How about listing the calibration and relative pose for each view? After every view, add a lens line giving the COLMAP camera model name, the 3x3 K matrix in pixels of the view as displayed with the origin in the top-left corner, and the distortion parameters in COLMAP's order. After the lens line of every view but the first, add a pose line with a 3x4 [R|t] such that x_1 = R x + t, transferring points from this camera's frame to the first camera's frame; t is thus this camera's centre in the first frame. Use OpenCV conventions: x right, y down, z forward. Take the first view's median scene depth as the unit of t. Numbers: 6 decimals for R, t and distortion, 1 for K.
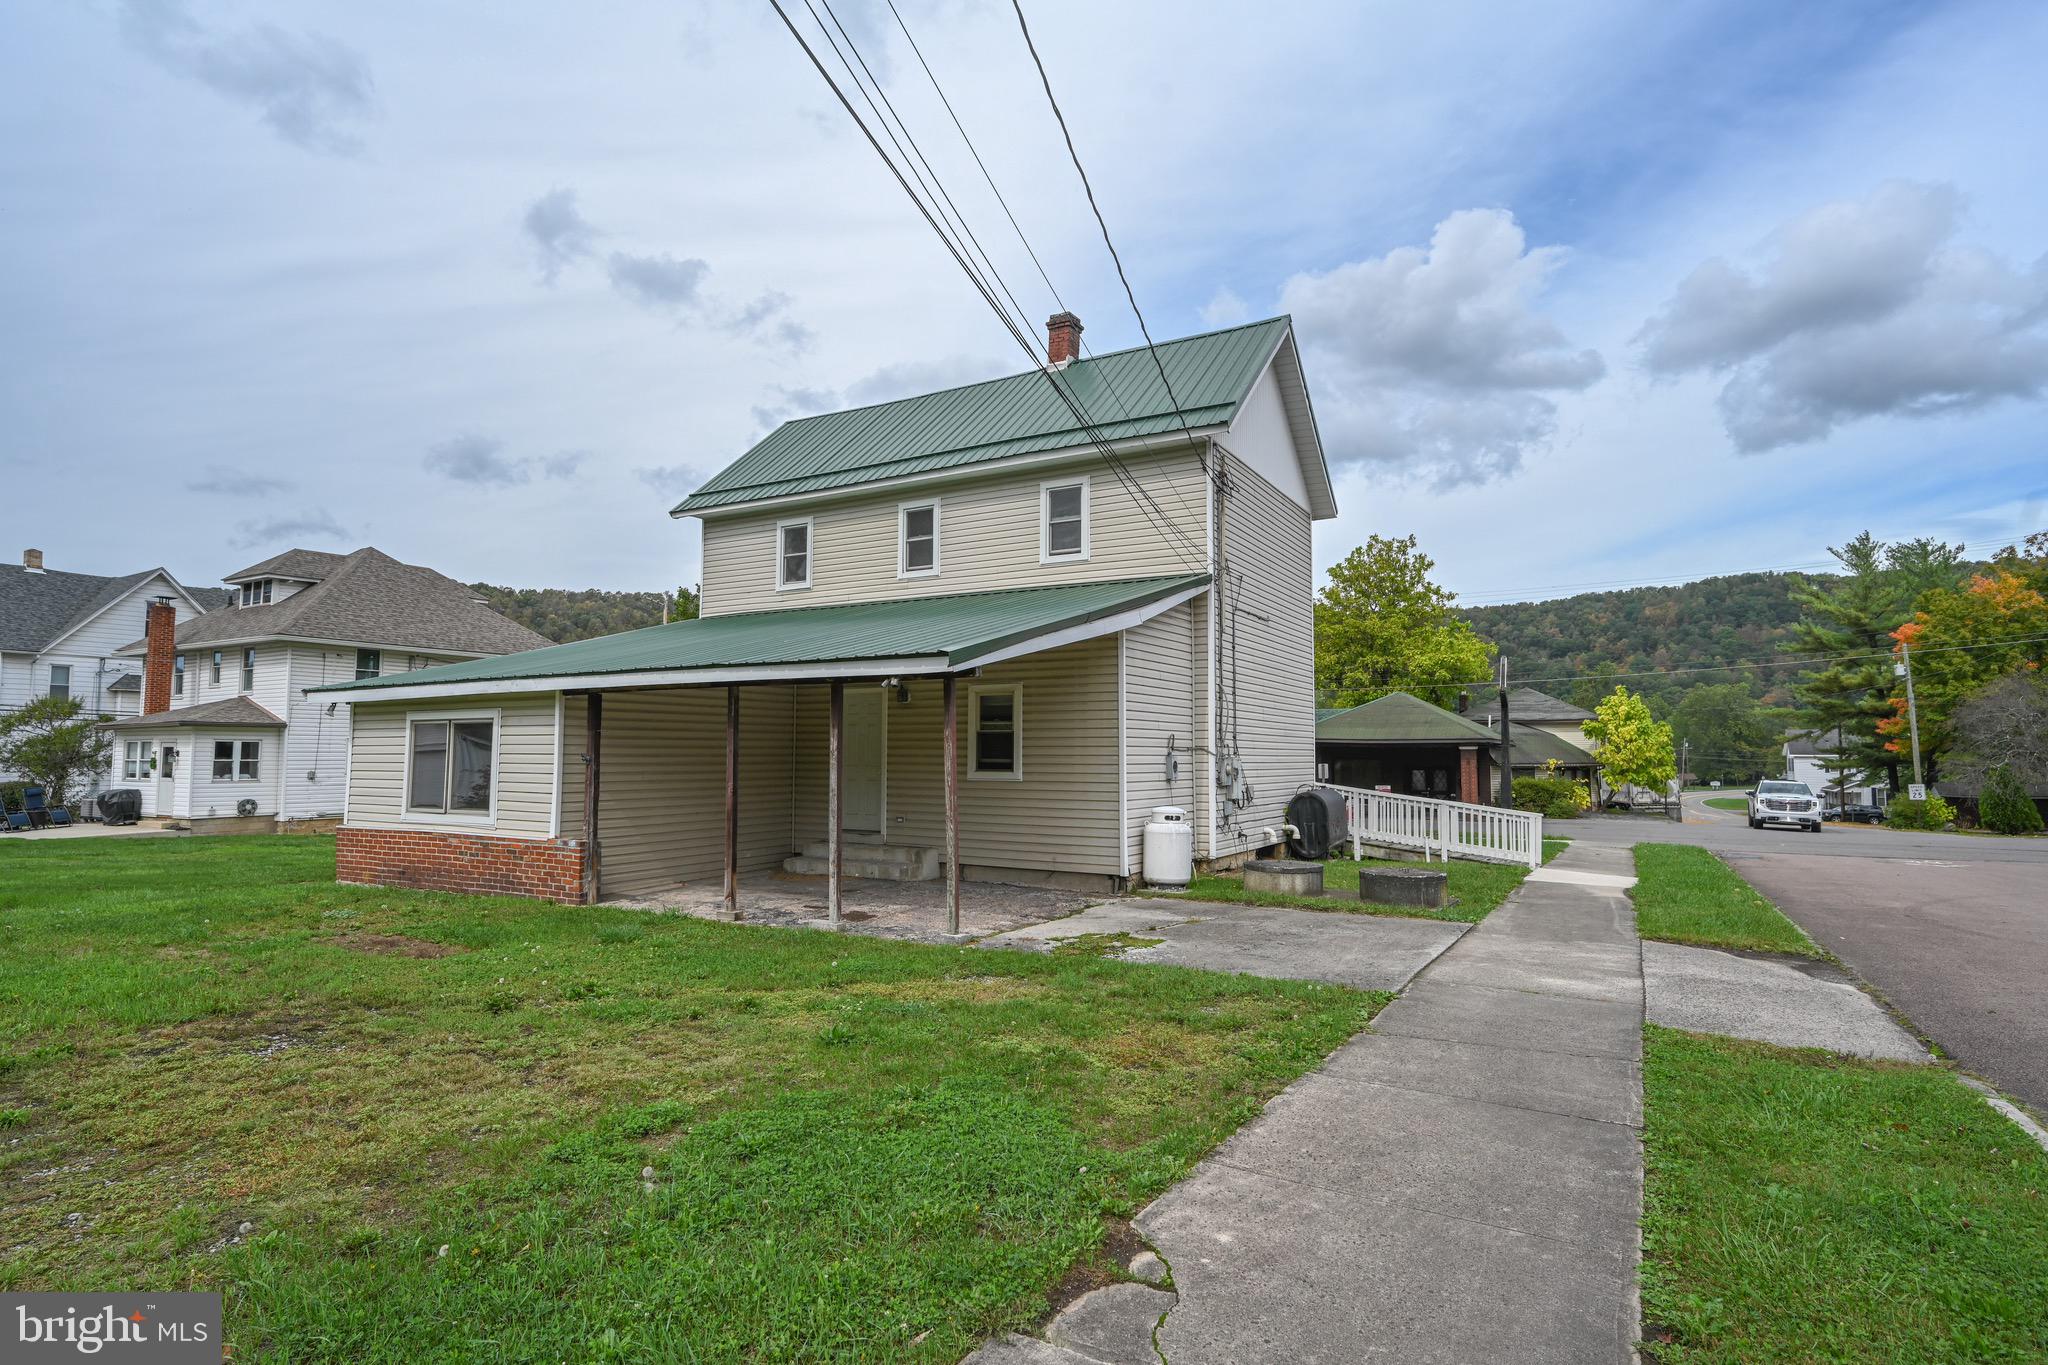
lens RADIAL K [[1071.4, 0, 1024.0], [0, 1071.4, 682.5], [0, 0, 1]] dist [0.003031, 0.000606]
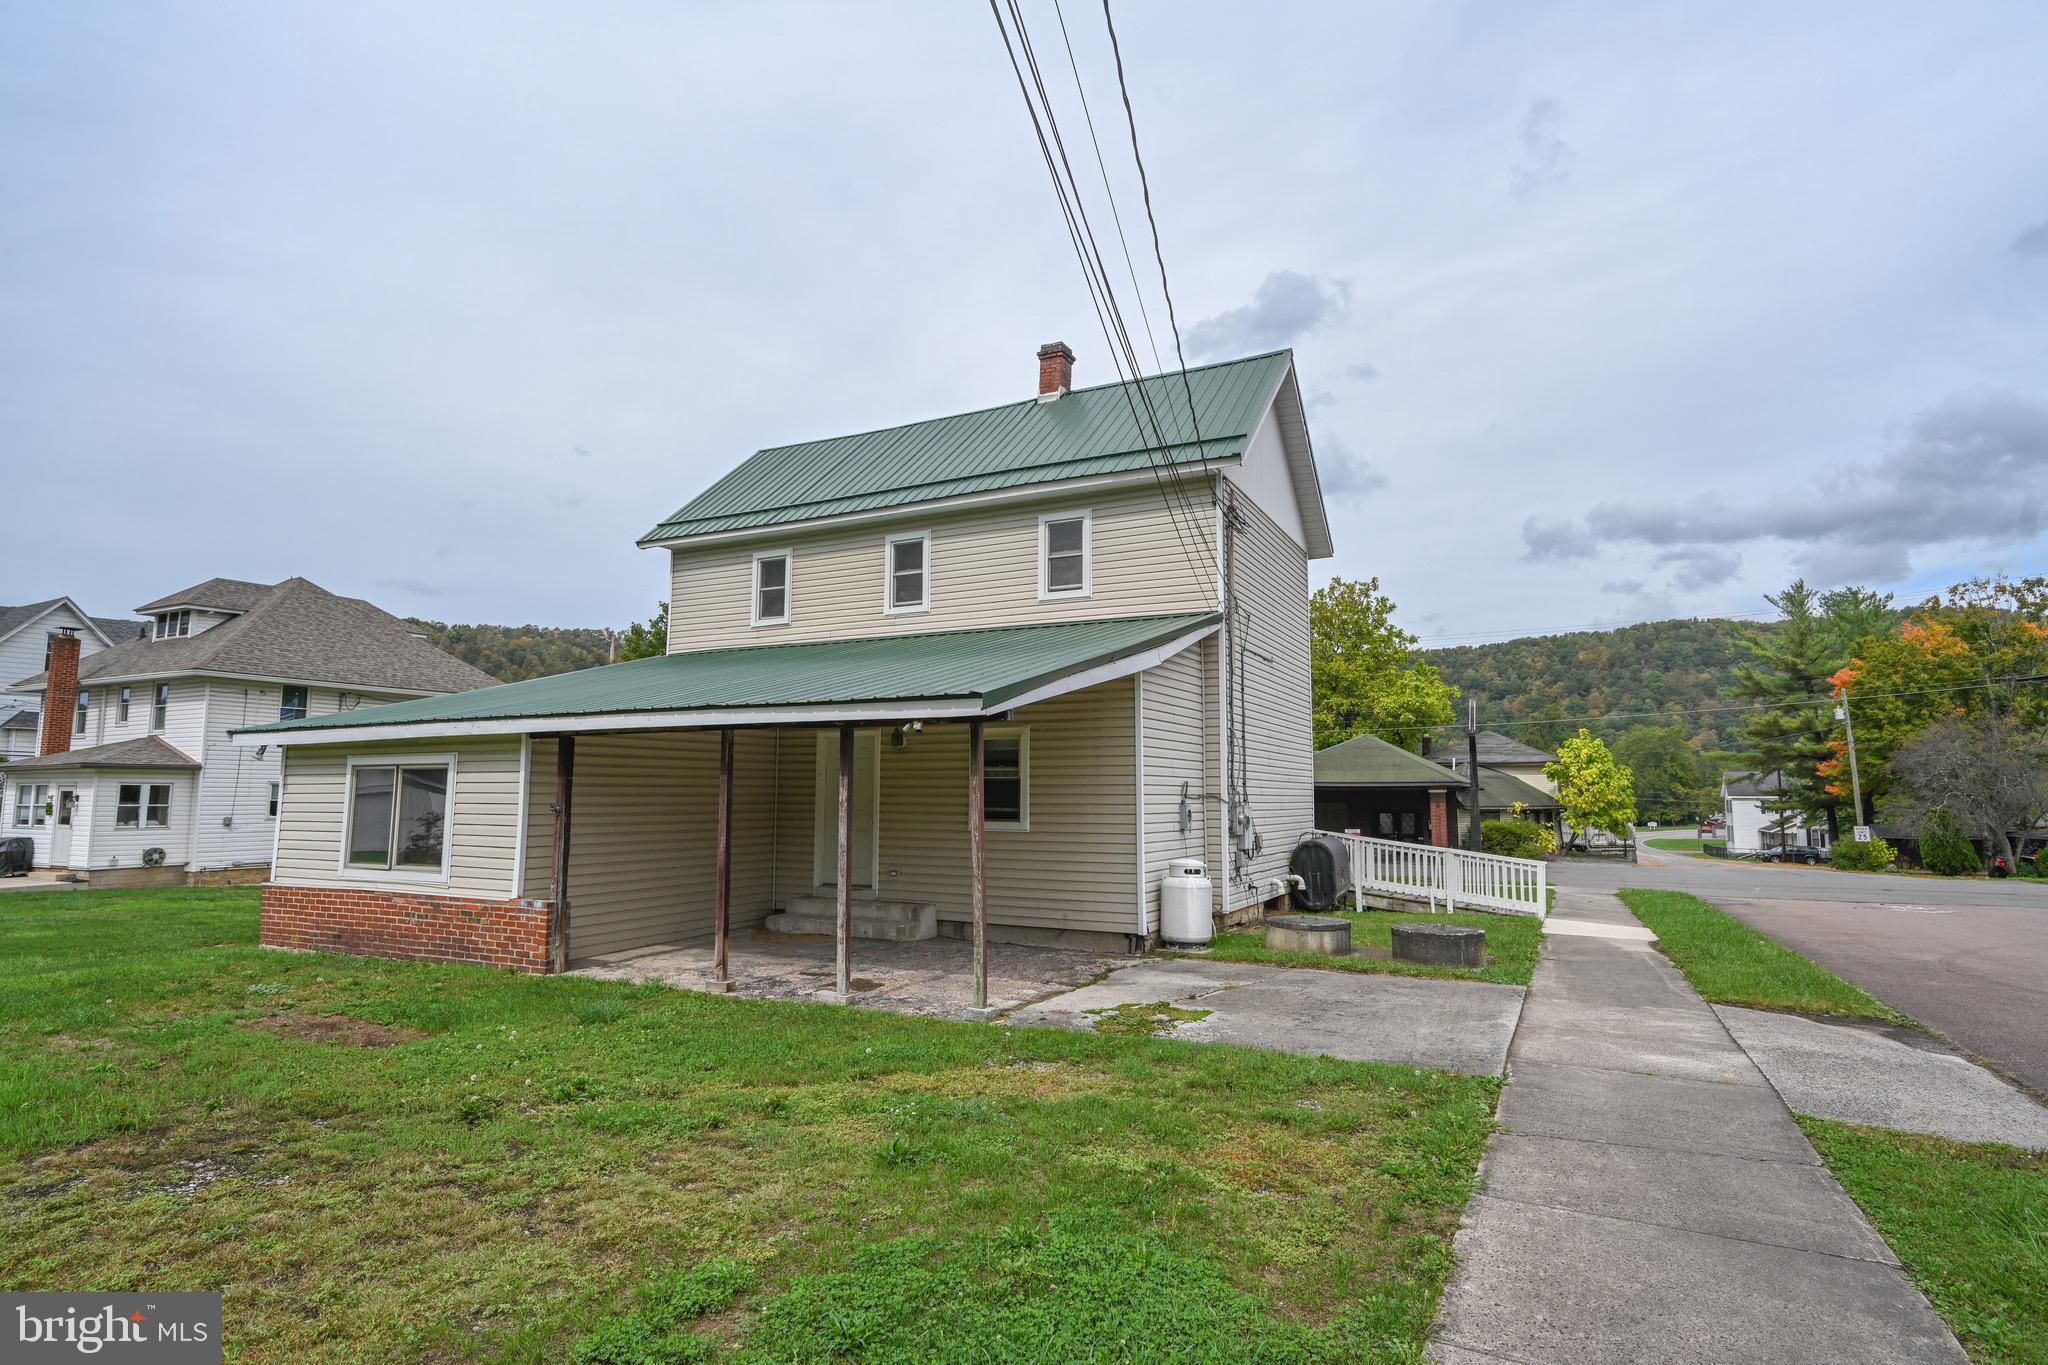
lens RADIAL K [[1073.8, 0, 1031.5], [0, 1073.8, 678.5], [0, 0, 1]] dist [0.002038, 0.000266]
pose [[0.998345, 0.006088, 0.057179, -0.052726], [-0.003741, 0.999150, -0.041061, -0.002652], [-0.057380, 0.040780, 0.997519, 0.061838]]
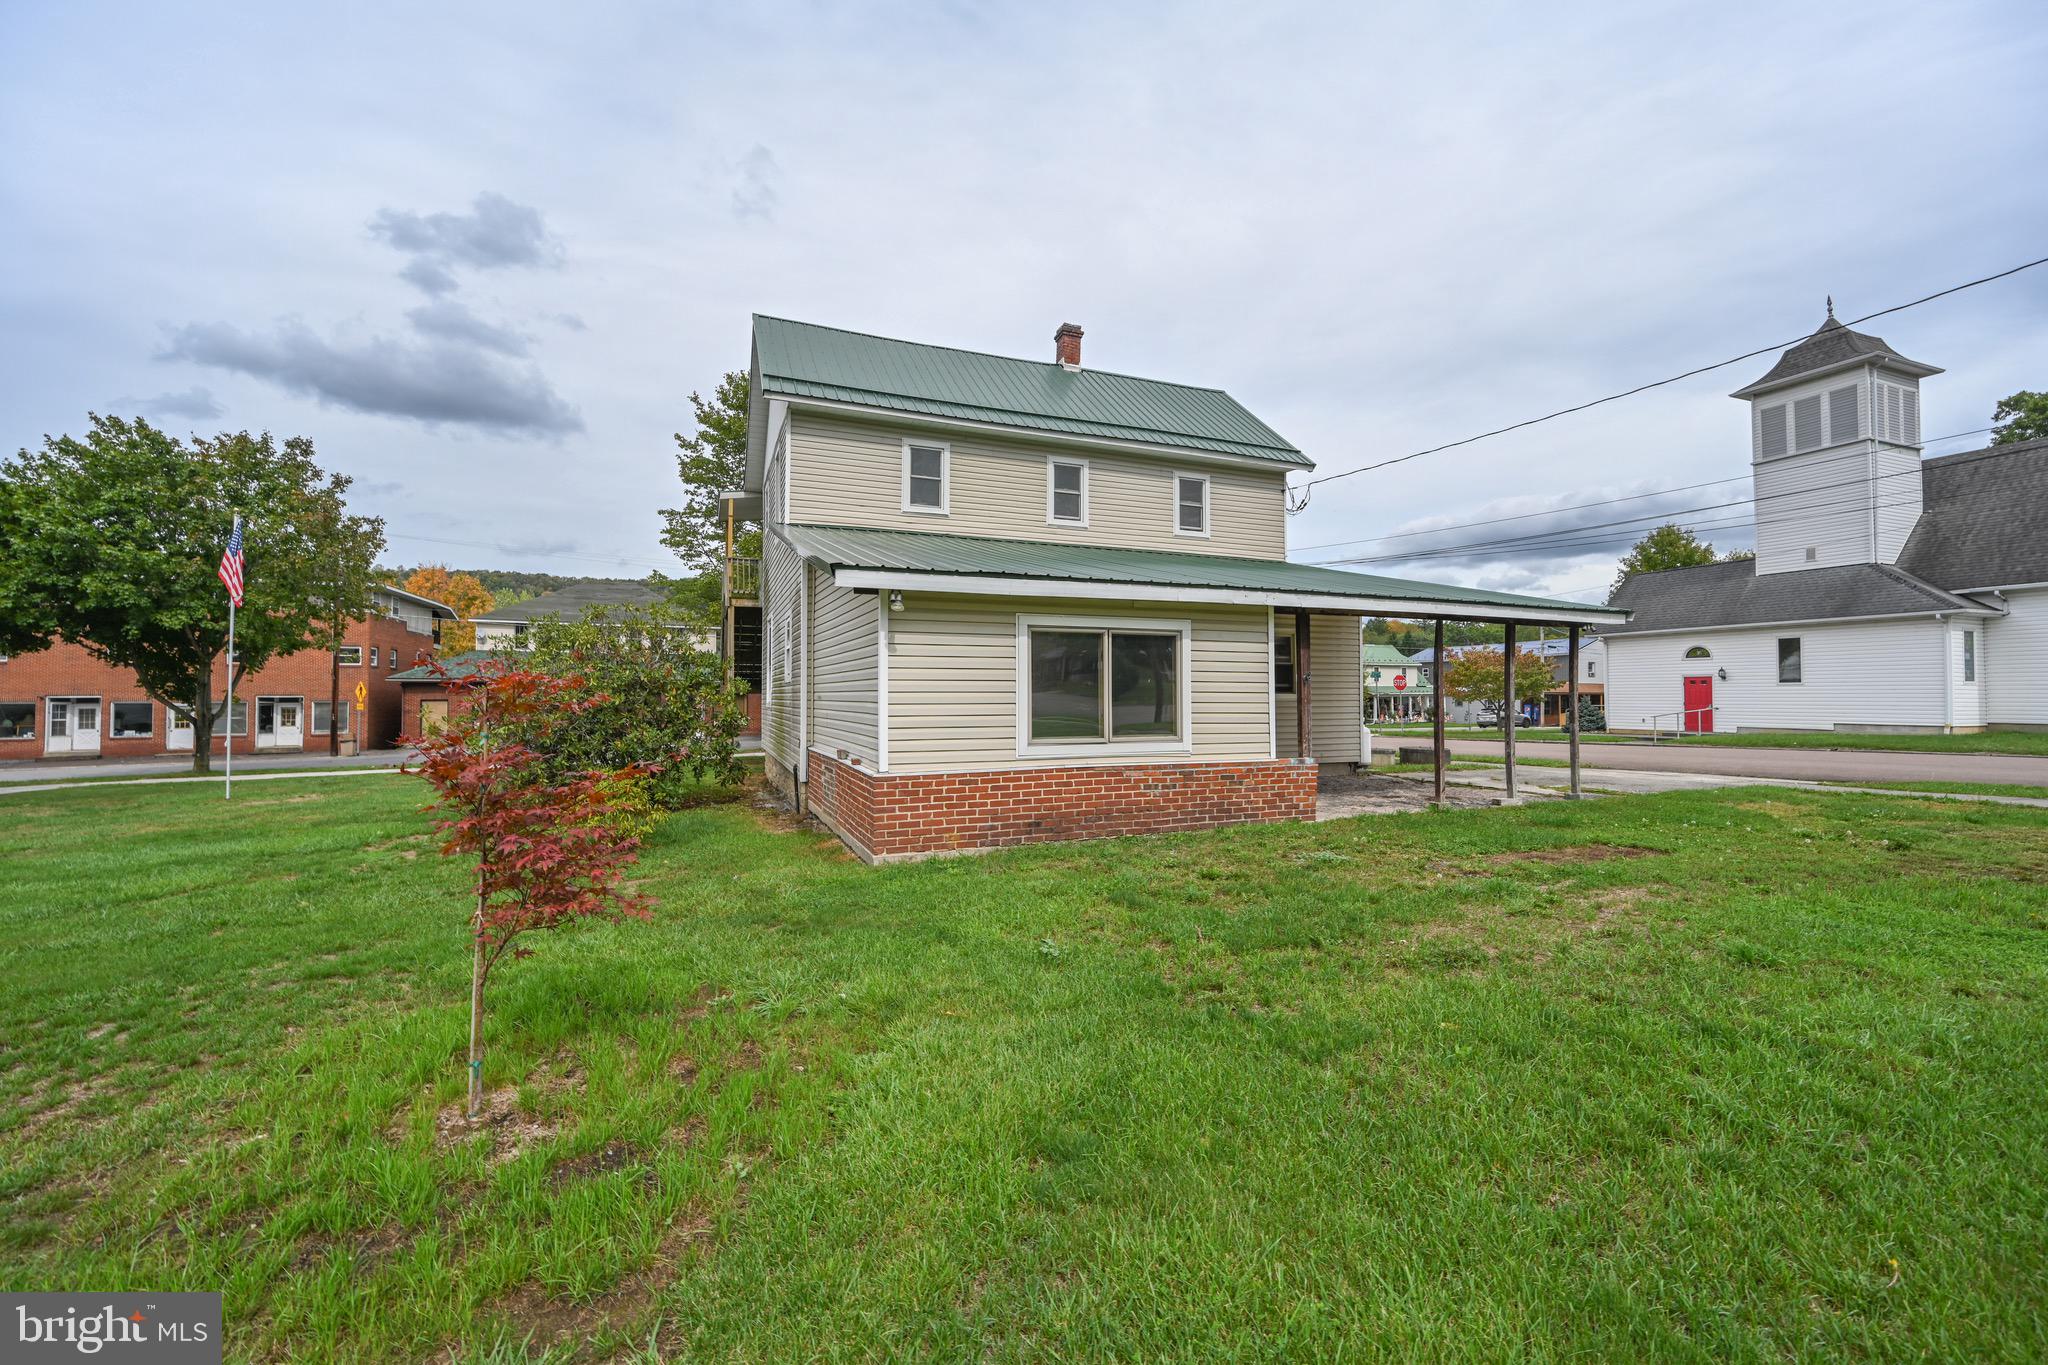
lens RADIAL K [[804.9, 0, 1024.0], [0, 804.9, 682.5], [0, 0, 1]] dist [-0.001940, 0.000250]
pose [[0.610342, 0.011803, 0.792050, -1.002592], [-0.052318, 0.998306, 0.025438, 0.060059], [-0.790408, -0.056964, 0.609926, 0.637006]]
